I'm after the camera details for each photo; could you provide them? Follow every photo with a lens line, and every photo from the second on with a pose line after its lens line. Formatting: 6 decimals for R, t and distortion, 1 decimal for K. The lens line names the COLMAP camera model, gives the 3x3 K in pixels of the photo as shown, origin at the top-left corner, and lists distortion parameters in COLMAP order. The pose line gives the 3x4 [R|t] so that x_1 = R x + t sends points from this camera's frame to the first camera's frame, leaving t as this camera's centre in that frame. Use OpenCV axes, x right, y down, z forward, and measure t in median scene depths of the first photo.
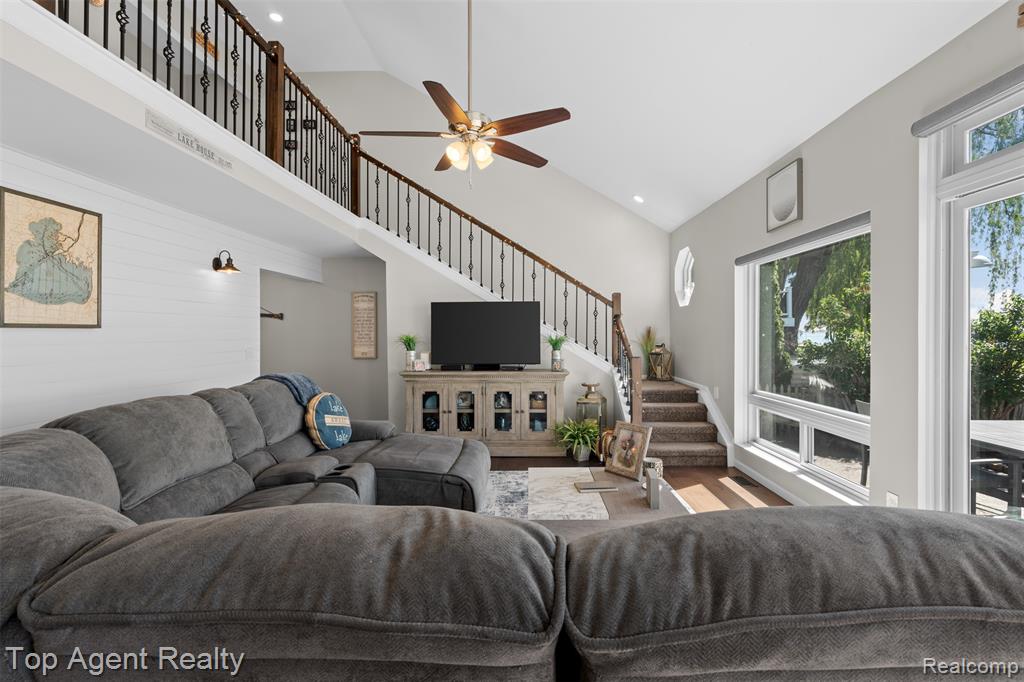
lens RADIAL K [[470.2, 0, 501.5], [0, 470.2, 340.3], [0, 0, 1]] dist [0.002430, 0.001526]
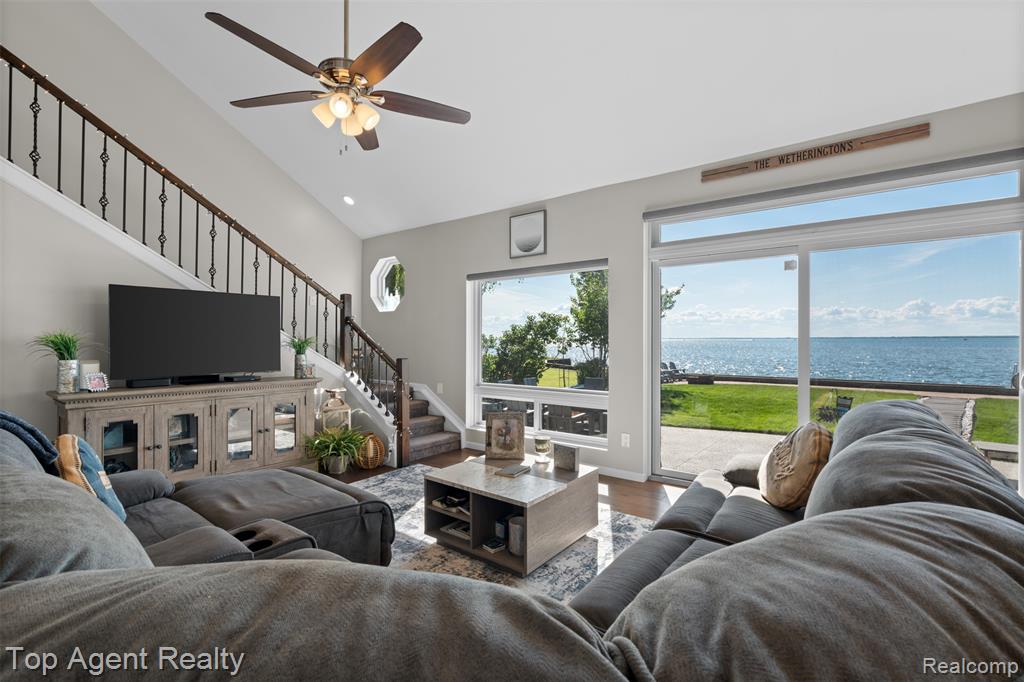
lens RADIAL K [[470.2, 0, 501.9], [0, 470.2, 340.4], [0, 0, 1]] dist [0.002430, 0.001526]
pose [[0.590729, 0.006507, 0.806844, -0.361240], [0.008998, 0.999852, -0.014651, 0.011585], [-0.806820, 0.015915, 0.590583, 0.187594]]
